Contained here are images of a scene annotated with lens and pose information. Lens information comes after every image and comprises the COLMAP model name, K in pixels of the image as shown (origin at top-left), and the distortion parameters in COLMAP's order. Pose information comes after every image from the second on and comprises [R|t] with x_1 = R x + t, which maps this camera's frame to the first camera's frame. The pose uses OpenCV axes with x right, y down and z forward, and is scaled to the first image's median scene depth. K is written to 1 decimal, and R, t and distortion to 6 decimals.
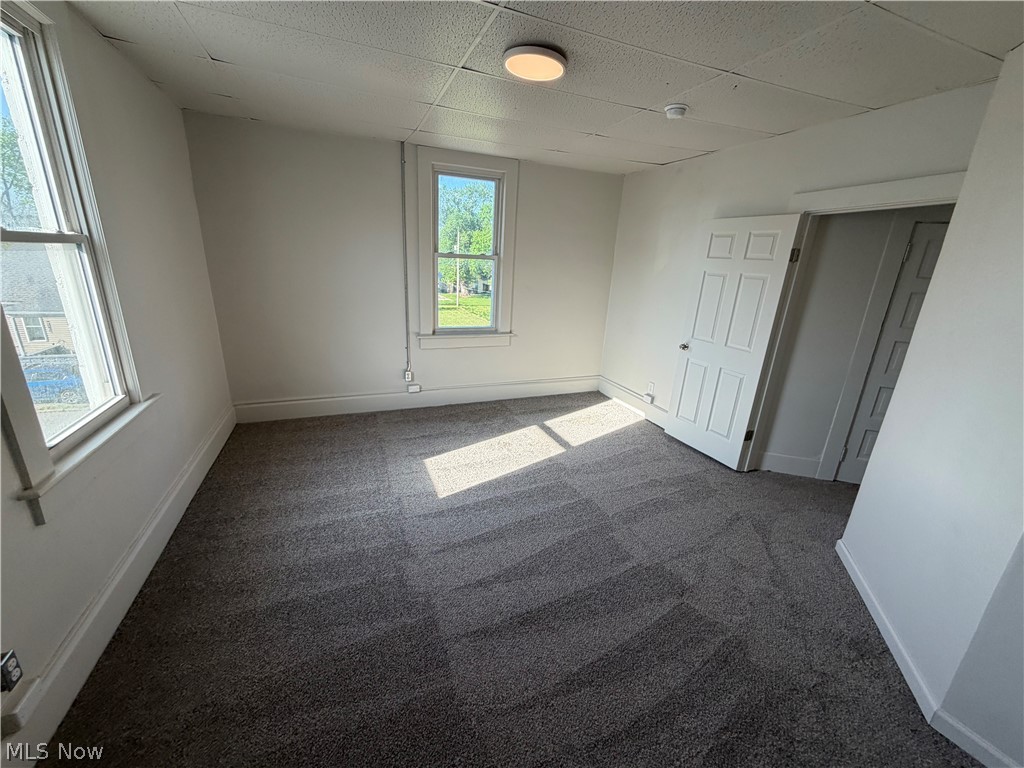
lens RADIAL K [[408.4, 0, 512.0], [0, 408.4, 384.0], [0, 0, 1]] dist [0.000142, -0.000051]
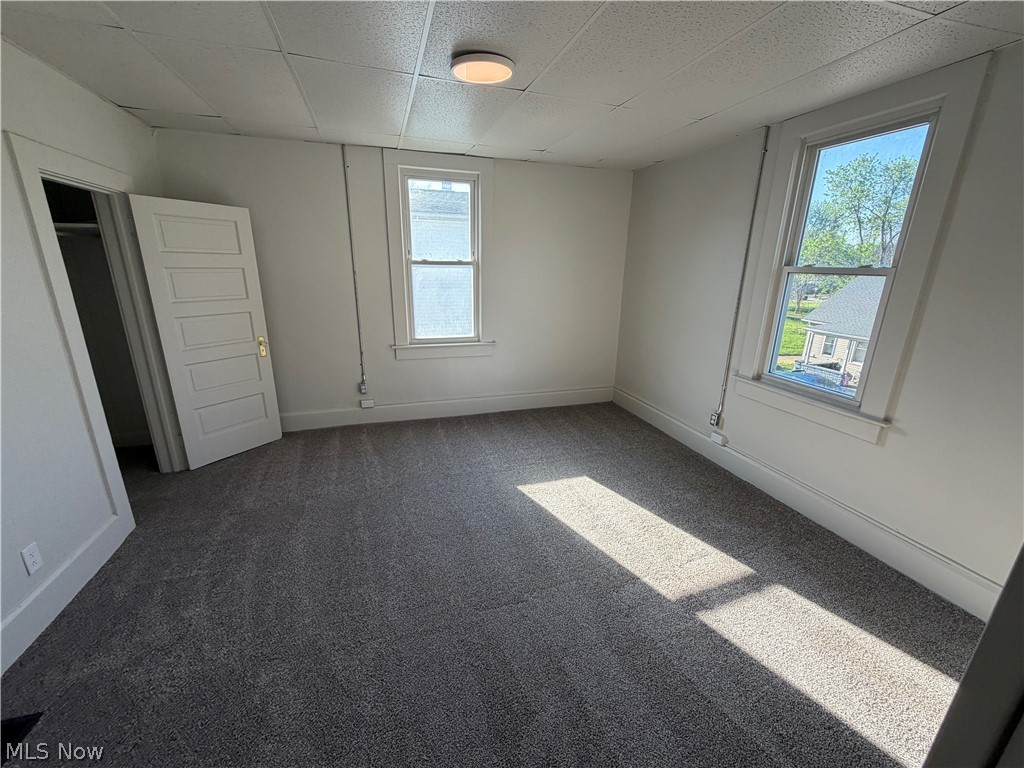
lens RADIAL K [[413.8, 0, 512.0], [0, 413.8, 384.0], [0, 0, 1]] dist [0.013641, 0.000023]
pose [[-0.082374, 0.233776, -0.968795, 0.605771], [-0.317817, 0.915181, 0.247862, -0.174684], [0.944567, 0.328316, -0.001089, 0.656732]]
